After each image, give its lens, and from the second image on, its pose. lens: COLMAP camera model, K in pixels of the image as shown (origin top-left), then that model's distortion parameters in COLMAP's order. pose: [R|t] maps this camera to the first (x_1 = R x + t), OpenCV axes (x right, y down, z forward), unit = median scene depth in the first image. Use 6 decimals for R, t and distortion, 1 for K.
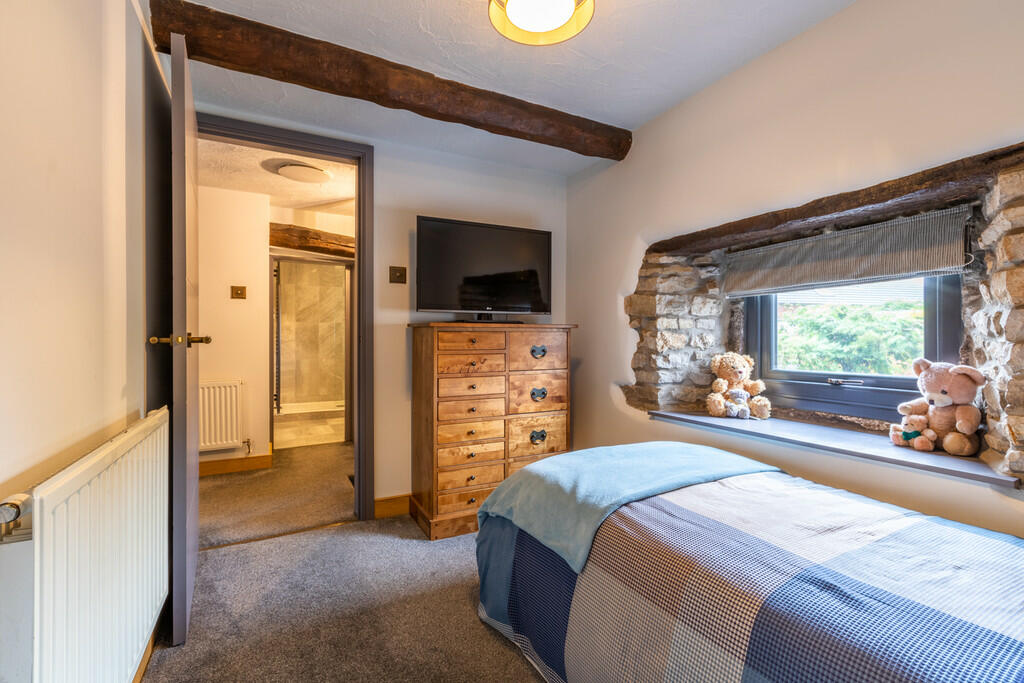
lens RADIAL K [[452.2, 0, 499.1], [0, 452.2, 337.6], [0, 0, 1]] dist [0.000617, 0.000115]
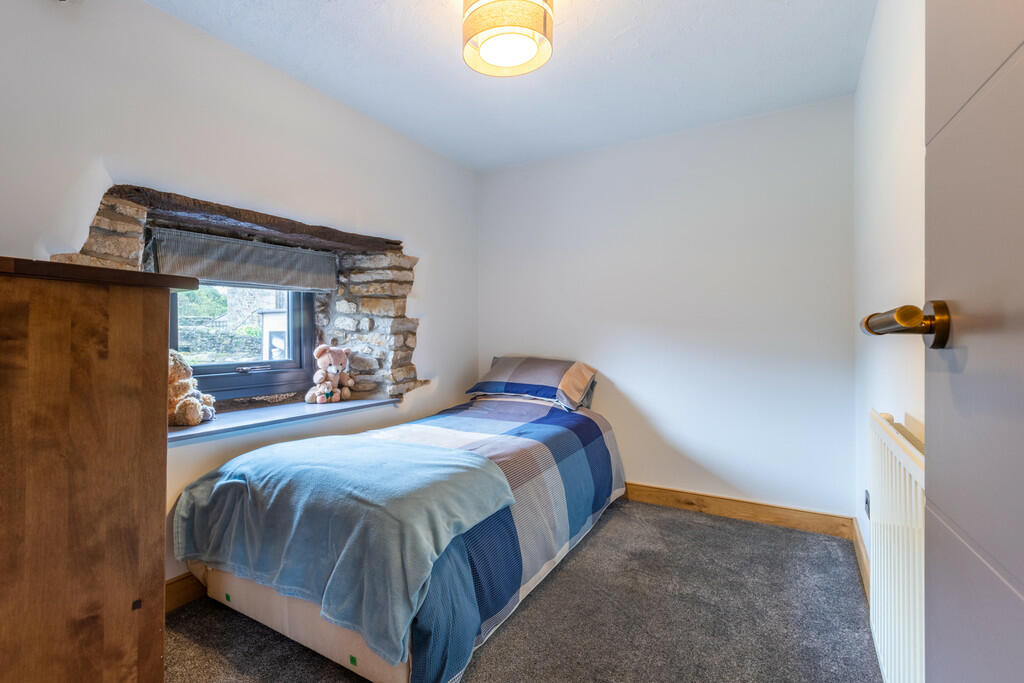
lens RADIAL K [[452.2, 0, 499.1], [0, 452.2, 337.6], [0, 0, 1]] dist [0.000617, 0.000115]
pose [[-0.513019, -0.004363, 0.858366, -0.730147], [0.002111, 0.999978, 0.006344, 0.012215], [-0.858374, 0.005067, -0.512999, 1.306825]]
